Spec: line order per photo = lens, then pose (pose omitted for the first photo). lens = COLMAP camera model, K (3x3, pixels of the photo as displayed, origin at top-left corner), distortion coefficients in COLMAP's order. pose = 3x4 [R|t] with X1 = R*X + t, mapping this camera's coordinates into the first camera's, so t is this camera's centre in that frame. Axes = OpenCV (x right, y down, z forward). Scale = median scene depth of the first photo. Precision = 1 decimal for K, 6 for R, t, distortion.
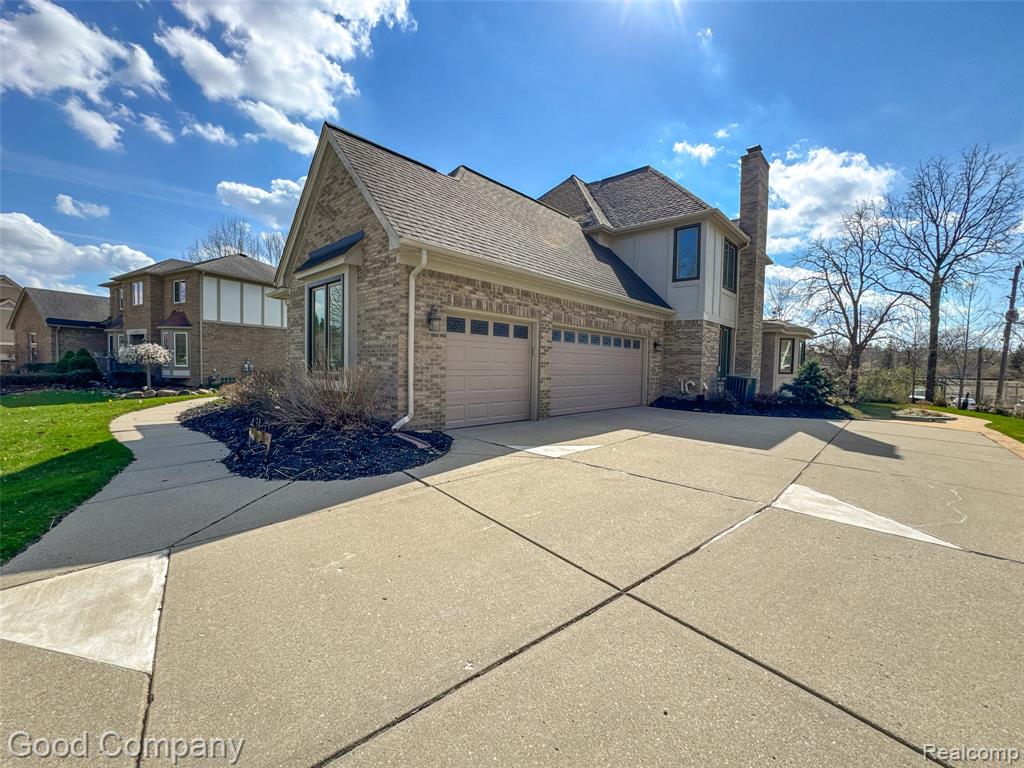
lens RADIAL K [[424.0, 0, 510.5], [0, 424.0, 372.6], [0, 0, 1]] dist [-0.037982, 0.003138]
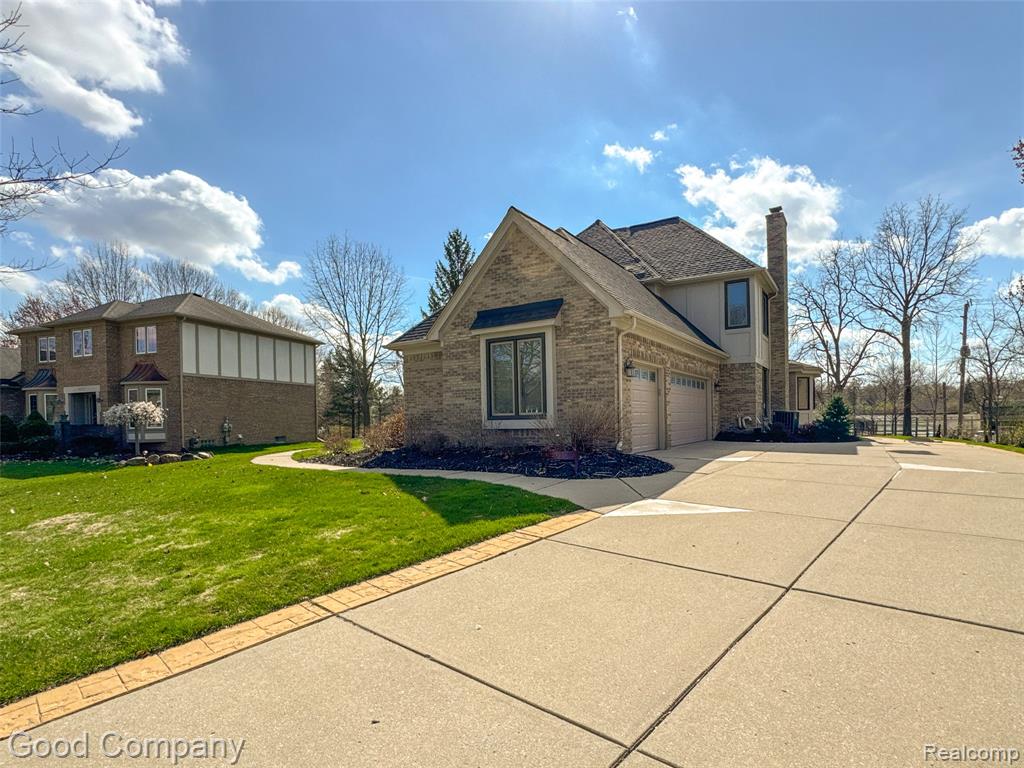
lens RADIAL K [[551.4, 0, 510.2], [0, 551.4, 420.4], [0, 0, 1]] dist [-0.065437, -0.000511]
pose [[0.982333, -0.039359, 0.182954, -0.236679], [0.042730, 0.998981, -0.014521, 0.012349], [-0.182196, 0.022082, 0.983014, -0.165910]]
